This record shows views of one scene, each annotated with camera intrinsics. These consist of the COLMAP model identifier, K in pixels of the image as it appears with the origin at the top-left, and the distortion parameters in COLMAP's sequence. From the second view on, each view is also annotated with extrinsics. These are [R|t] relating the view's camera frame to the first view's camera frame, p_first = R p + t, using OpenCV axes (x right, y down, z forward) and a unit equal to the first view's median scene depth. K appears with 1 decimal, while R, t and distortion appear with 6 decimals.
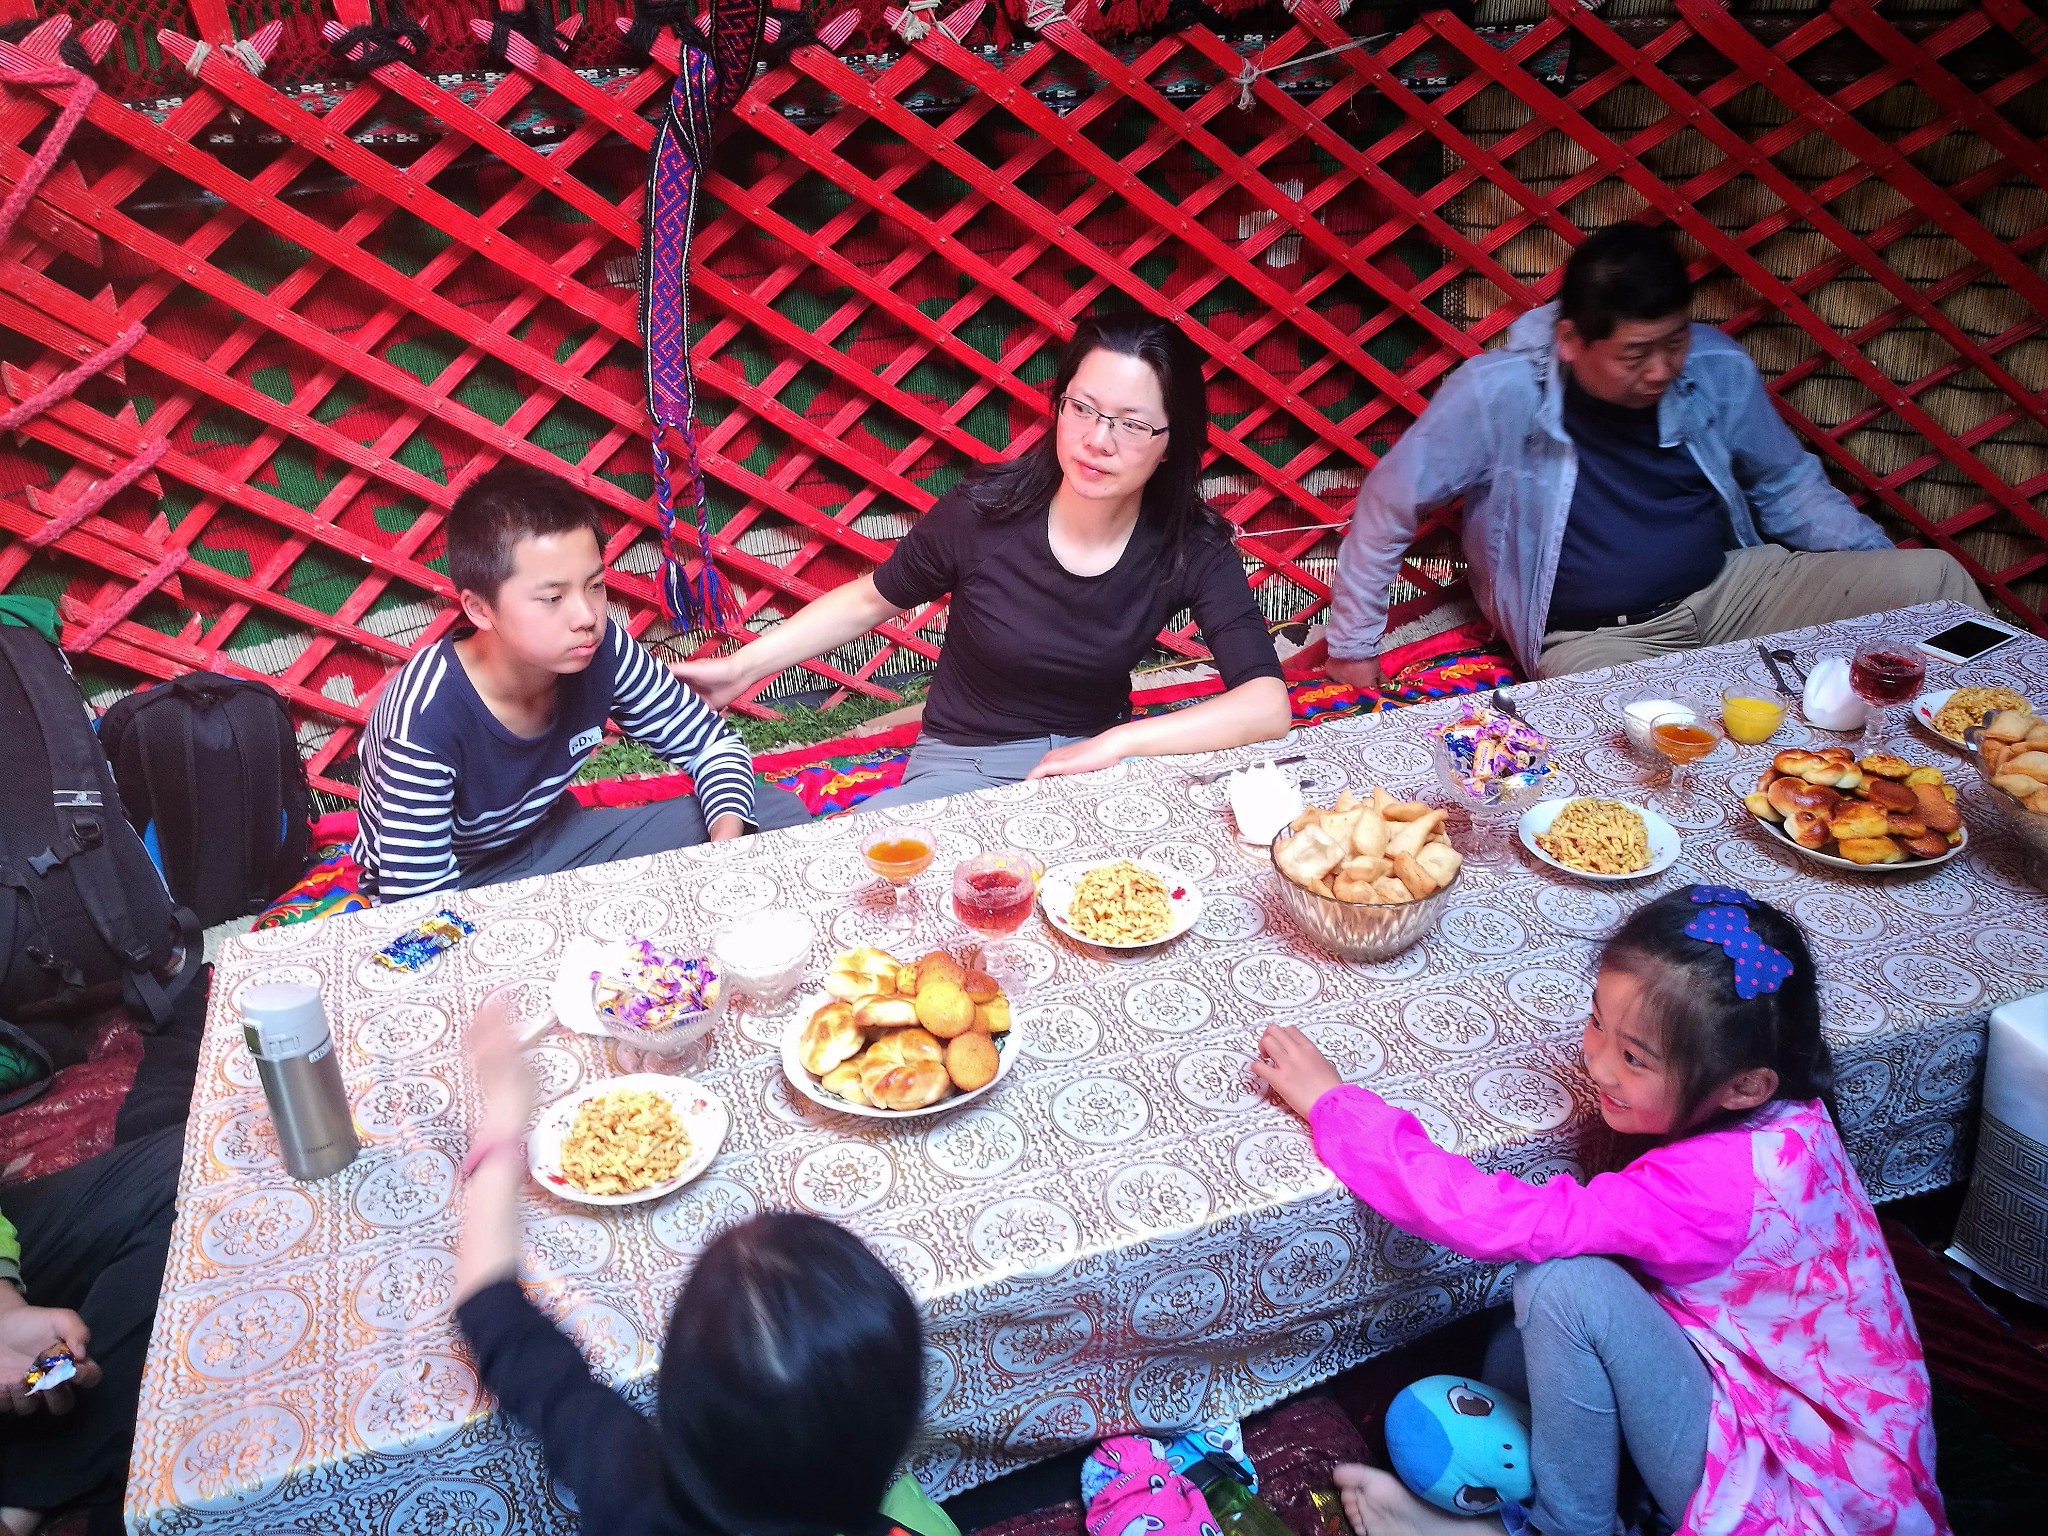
lens RADIAL K [[1795.1, 0, 1024.0], [0, 1795.1, 768.0], [0, 0, 1]] dist [-0.009698, 0.122186]
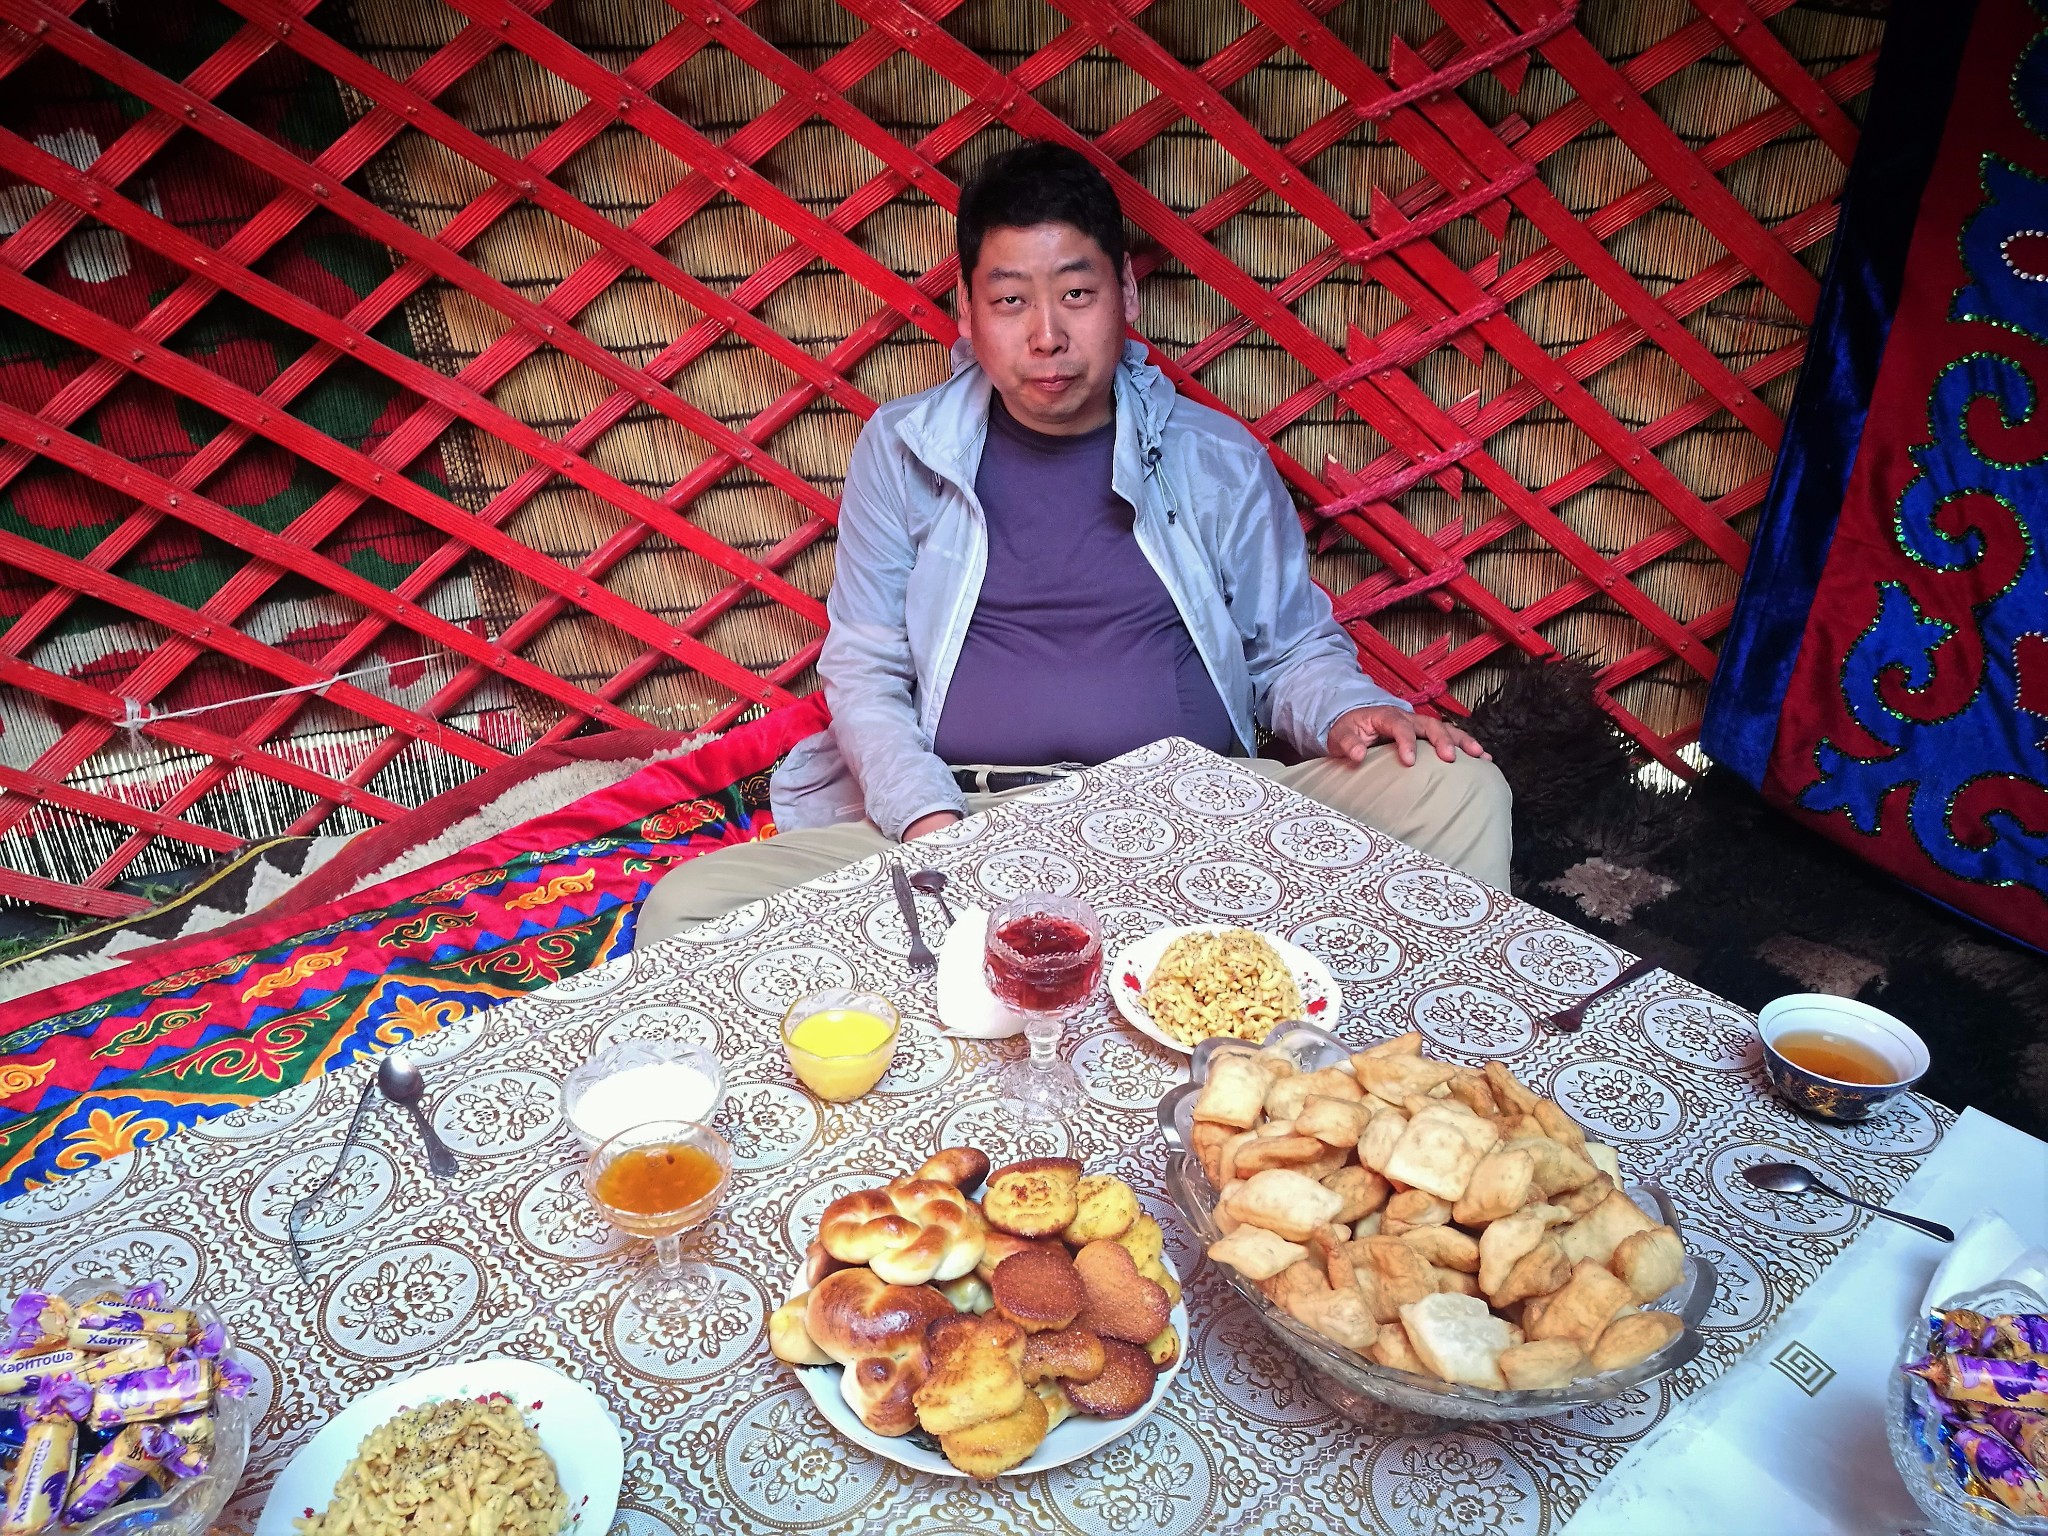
lens RADIAL K [[1611.7, 0, 1024.0], [0, 1611.7, 768.0], [0, 0, 1]] dist [0.007145, 0.000888]
pose [[0.945181, -0.131124, 0.299063, 0.261306], [0.130319, 0.991212, 0.022727, -0.095966], [-0.299415, 0.017492, 0.953963, 0.416125]]
